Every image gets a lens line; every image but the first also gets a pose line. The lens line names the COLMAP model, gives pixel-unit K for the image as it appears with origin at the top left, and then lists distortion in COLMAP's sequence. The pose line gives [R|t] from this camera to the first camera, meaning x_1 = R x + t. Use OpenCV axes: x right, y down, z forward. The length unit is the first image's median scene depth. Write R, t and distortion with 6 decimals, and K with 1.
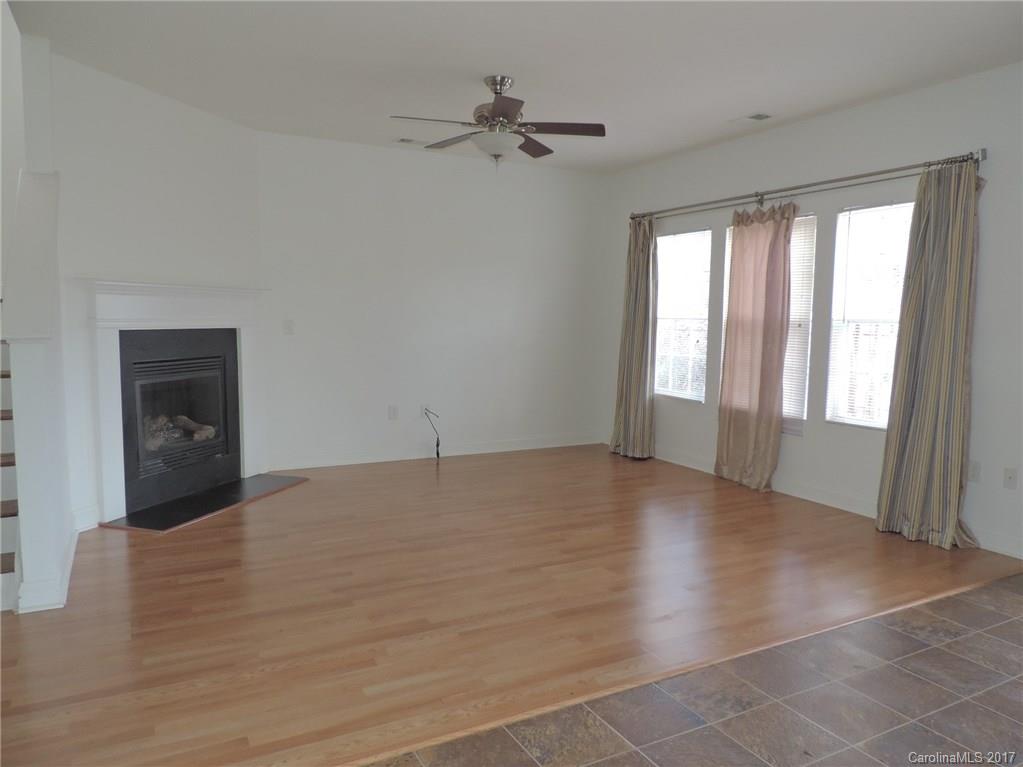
lens RADIAL K [[727.5, 0, 512.2], [0, 727.5, 388.2], [0, 0, 1]] dist [-0.019398, 0.004055]
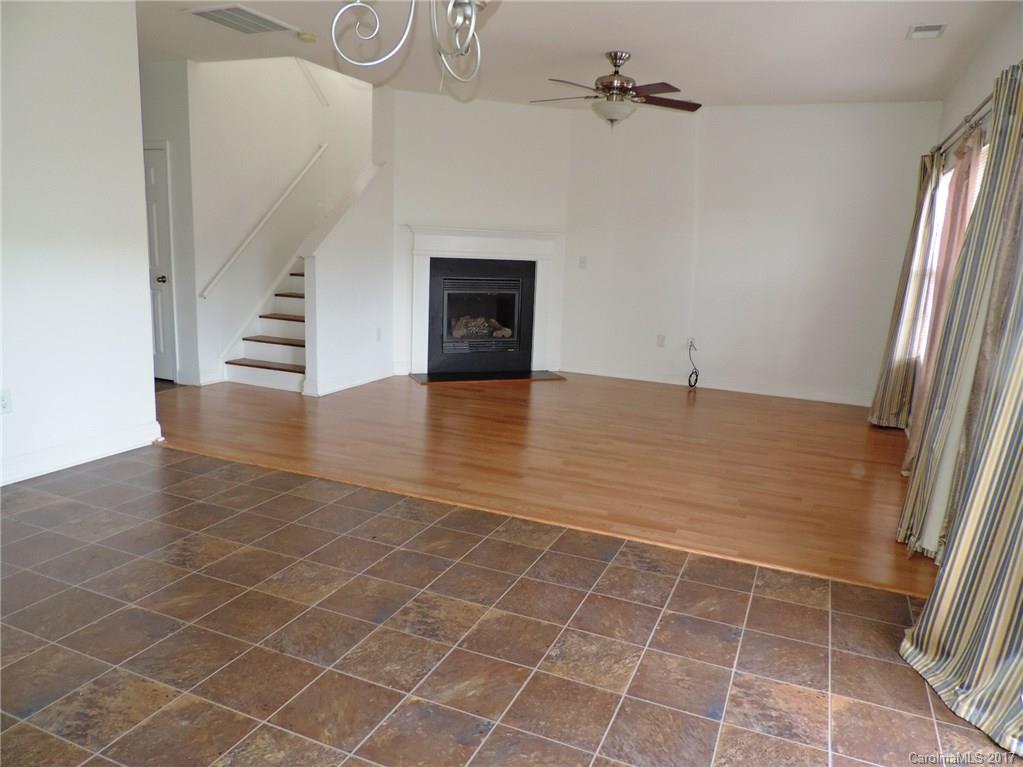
lens RADIAL K [[727.5, 0, 512.2], [0, 727.5, 388.2], [0, 0, 1]] dist [-0.019398, 0.004055]
pose [[0.621694, 0.169754, -0.764644, 0.841133], [-0.111457, 0.985471, 0.128159, -0.020071], [0.775290, 0.005549, 0.631582, 0.119689]]
